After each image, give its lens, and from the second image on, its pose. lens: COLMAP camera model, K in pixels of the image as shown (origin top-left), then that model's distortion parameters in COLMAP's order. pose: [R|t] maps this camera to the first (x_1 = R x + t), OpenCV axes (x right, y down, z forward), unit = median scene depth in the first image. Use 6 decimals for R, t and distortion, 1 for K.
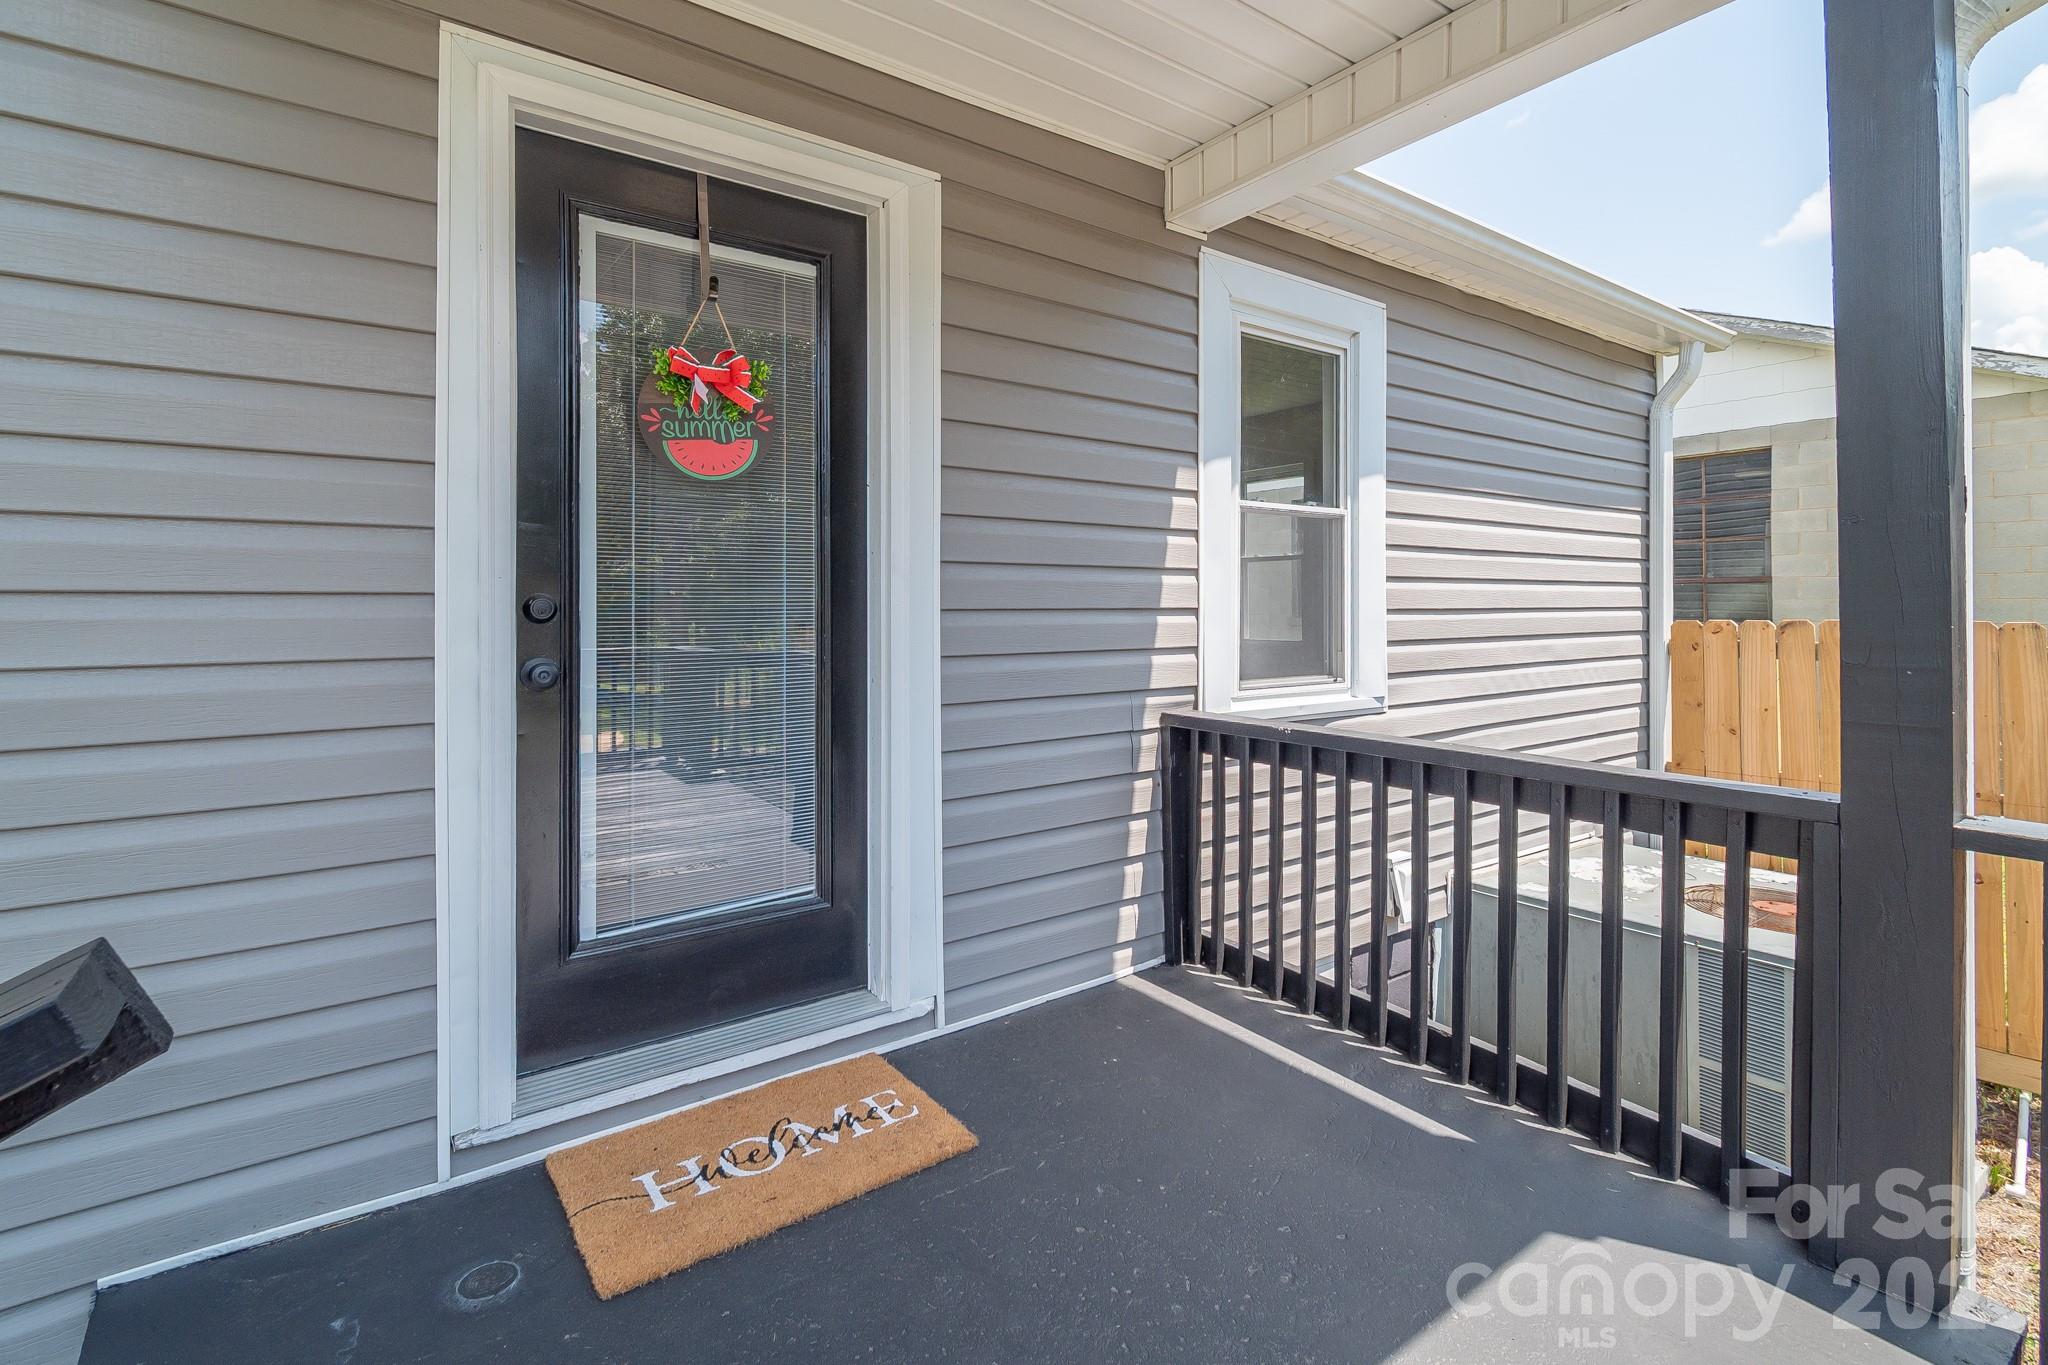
lens RADIAL K [[955.2, 0, 1097.1], [0, 955.2, 594.0], [0, 0, 1]] dist [0.009960, -0.003874]
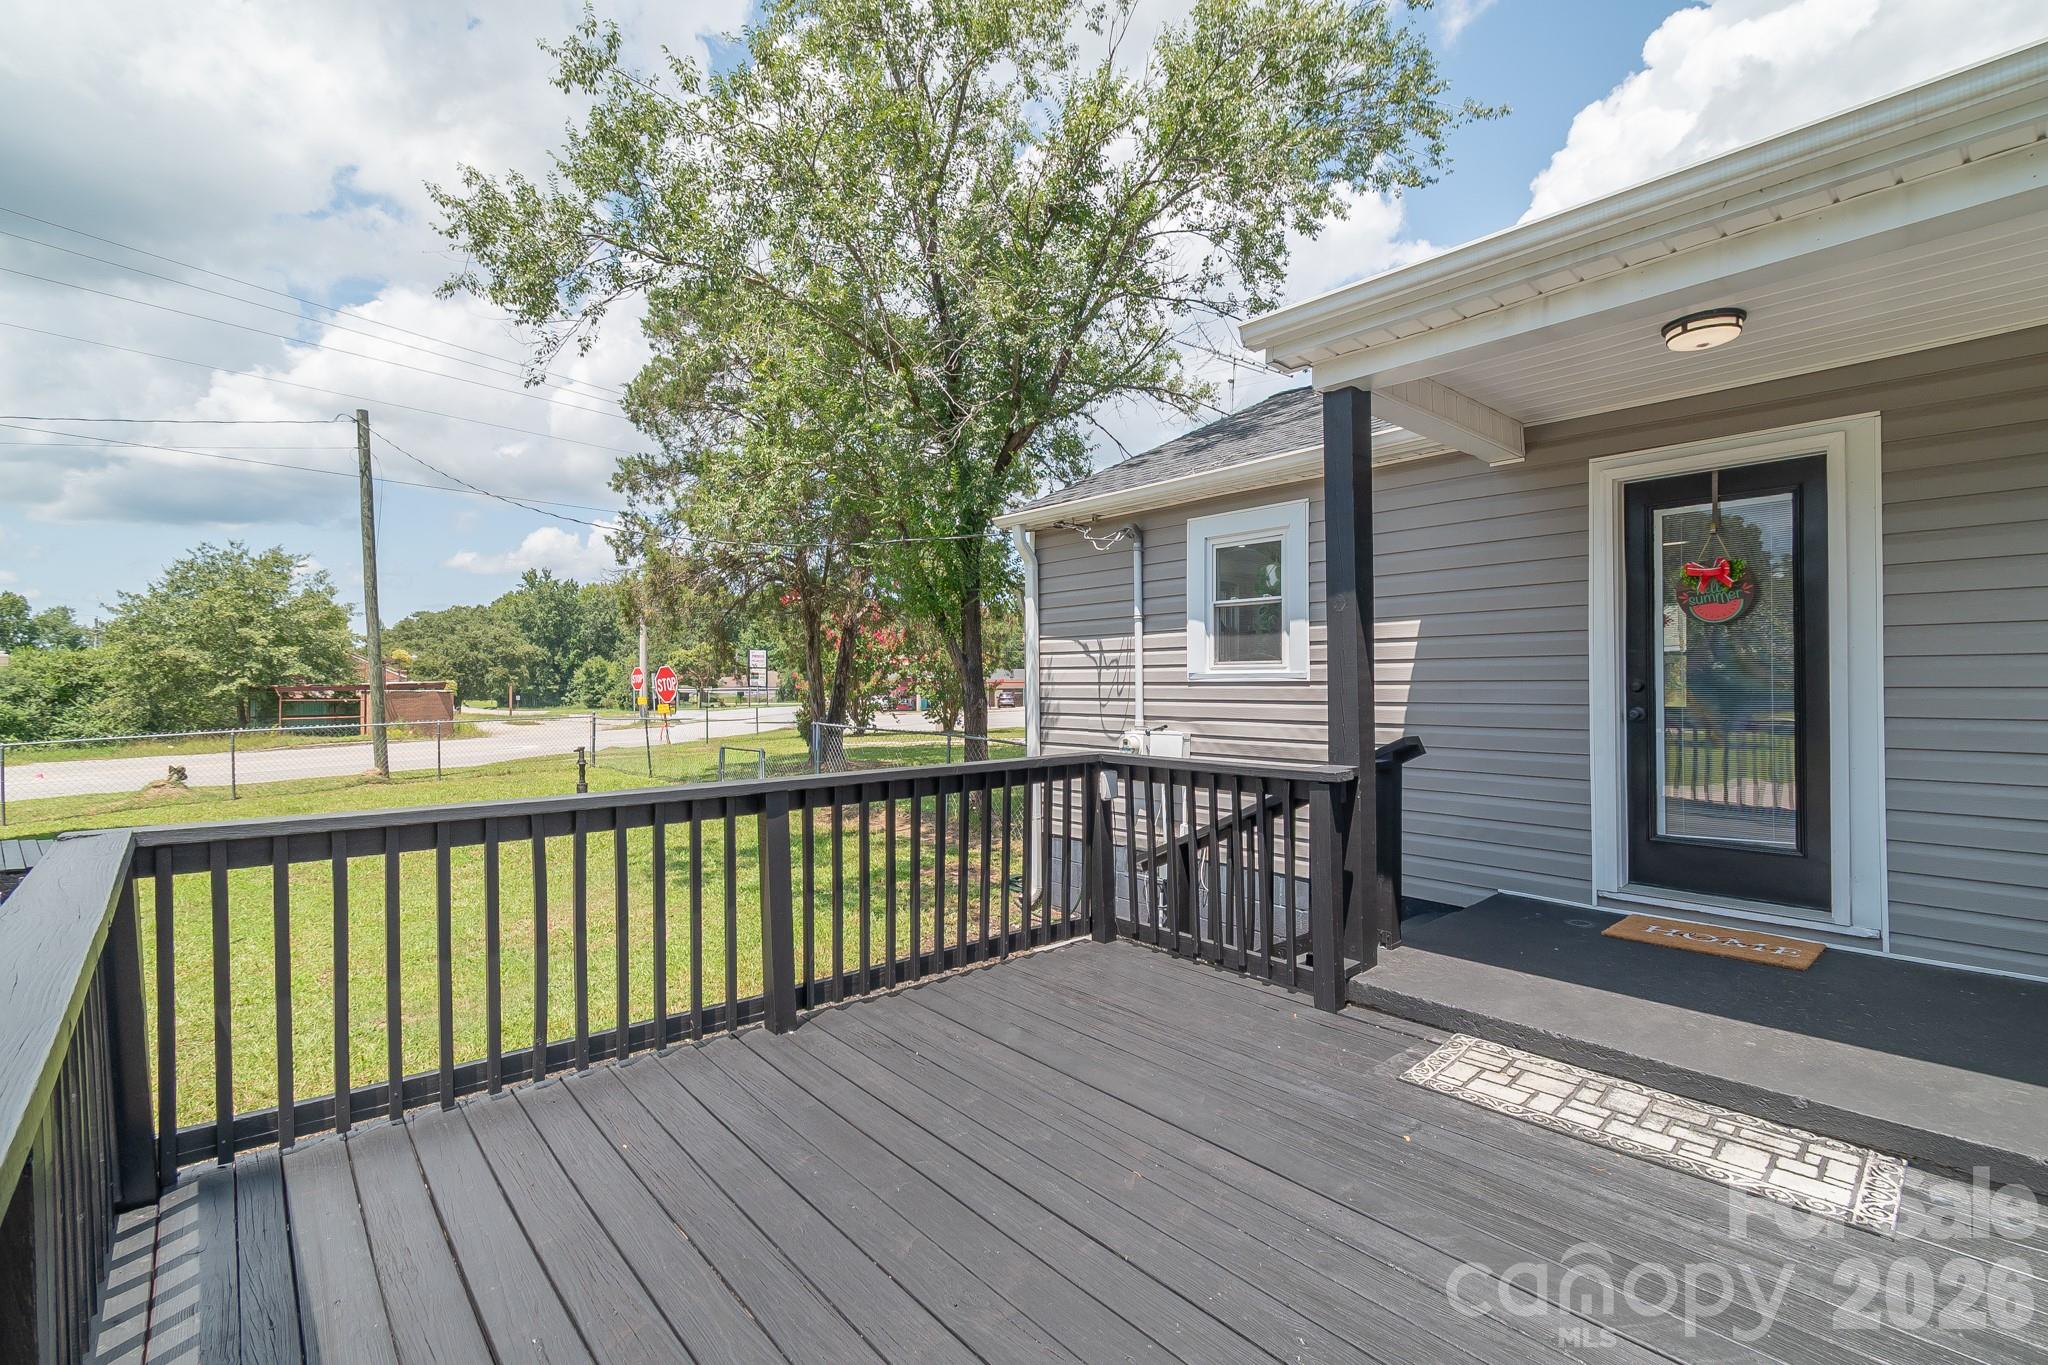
lens RADIAL K [[955.2, 0, 1038.2], [0, 955.2, 686.6], [0, 0, 1]] dist [0.009960, -0.003874]
pose [[0.110190, -0.000825, -0.993910, 1.109339], [0.012639, 0.999920, 0.000572, -0.002605], [0.993830, -0.012625, 0.110191, -0.493392]]
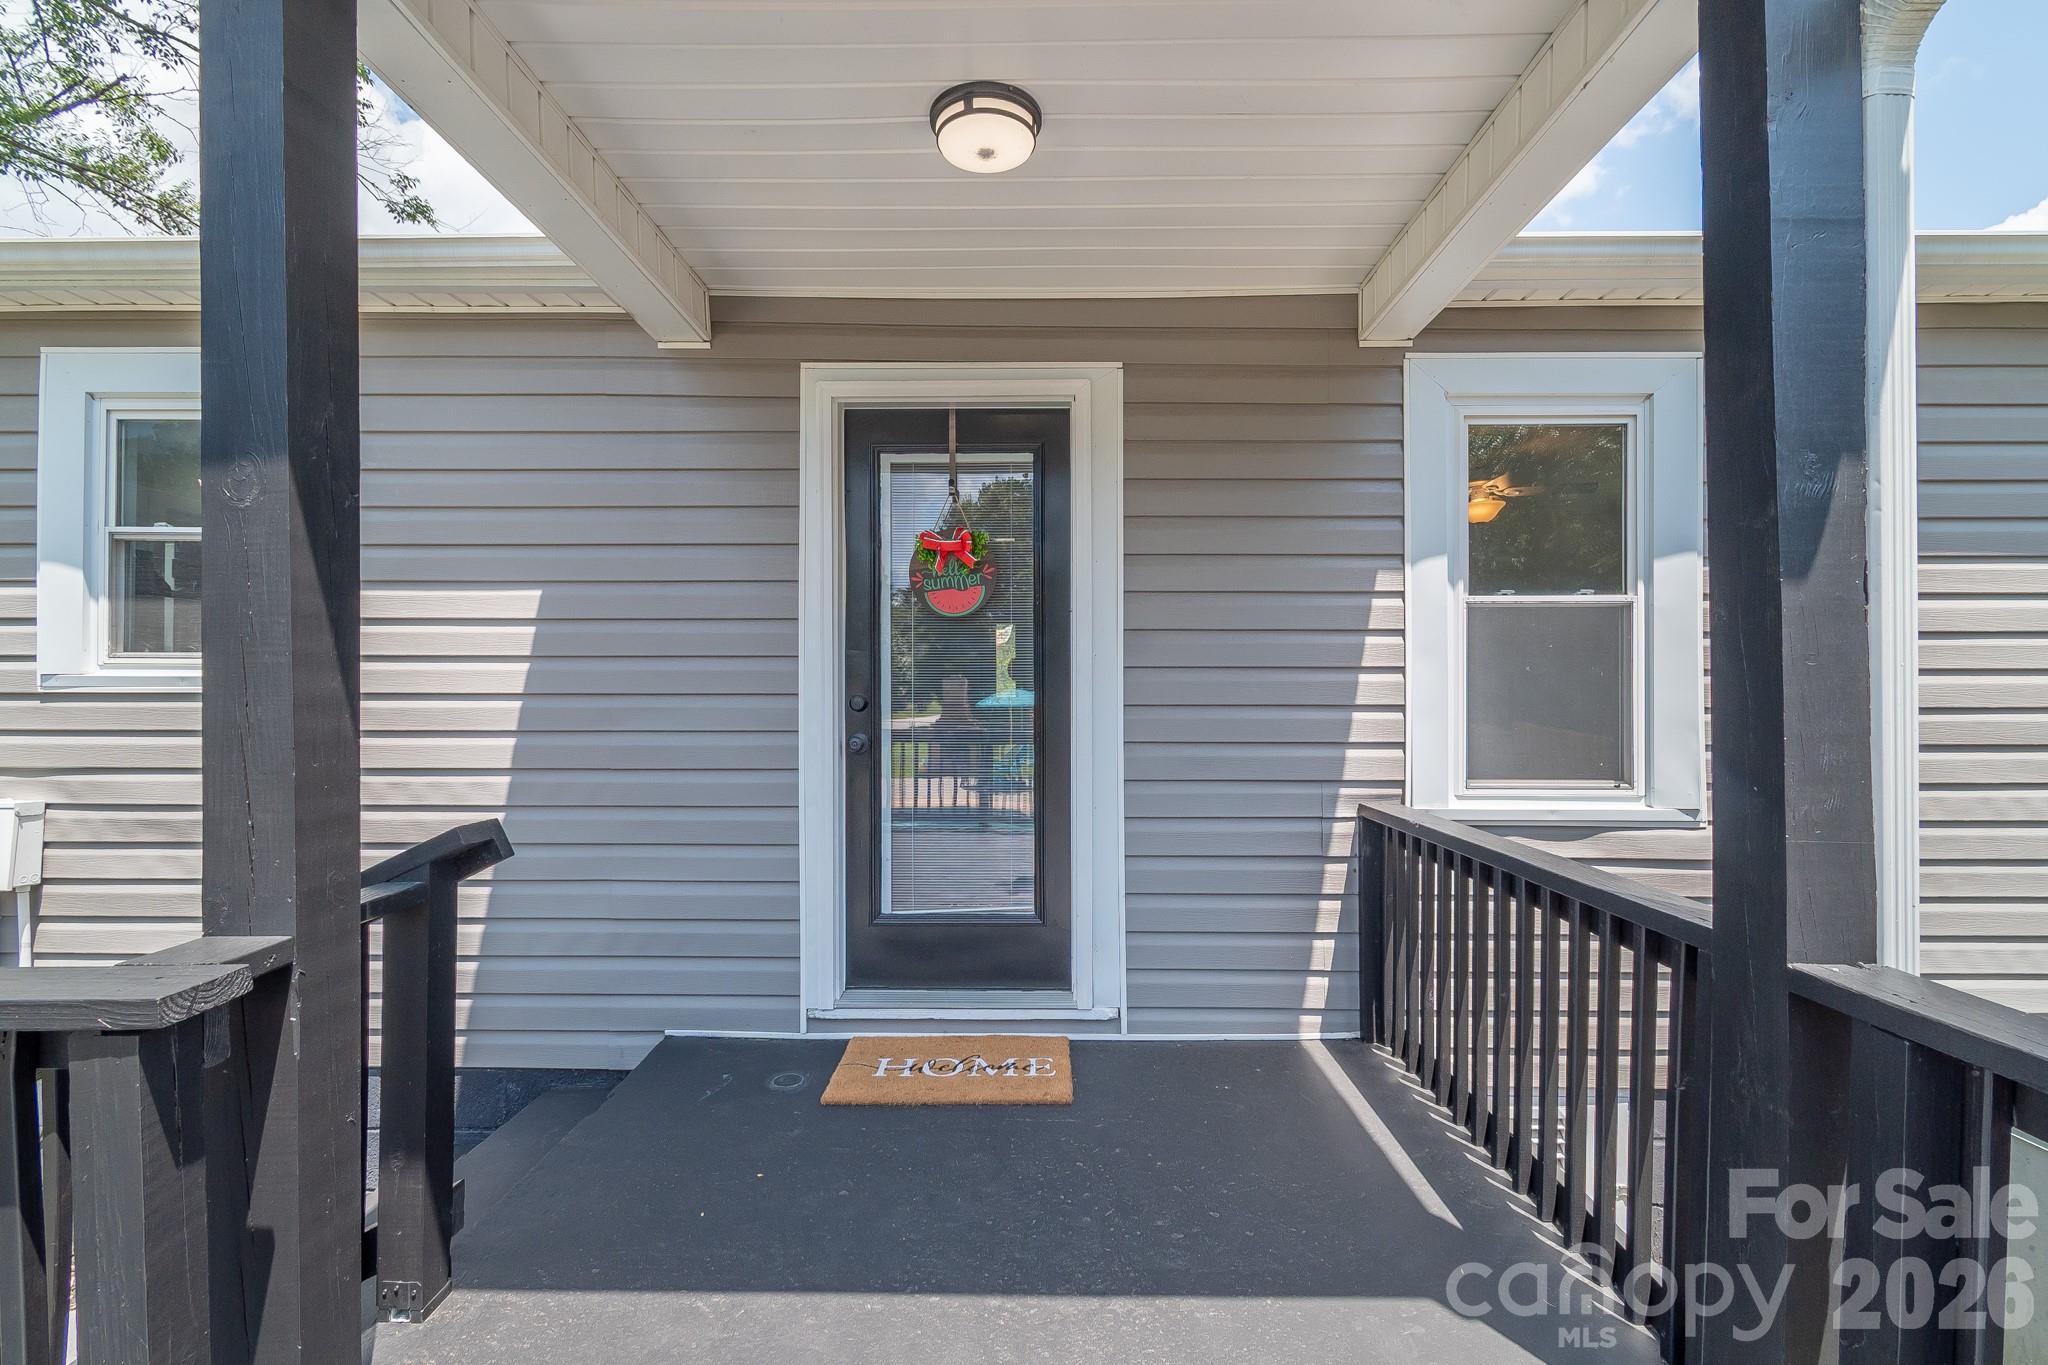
lens RADIAL K [[955.2, 0, 1017.1], [0, 955.2, 680.8], [0, 0, 1]] dist [0.009960, -0.003874]
pose [[0.784851, -0.005059, -0.619664, 0.448390], [0.005051, 0.999986, -0.001767, -0.012611], [0.619664, -0.001743, 0.784865, -0.072474]]
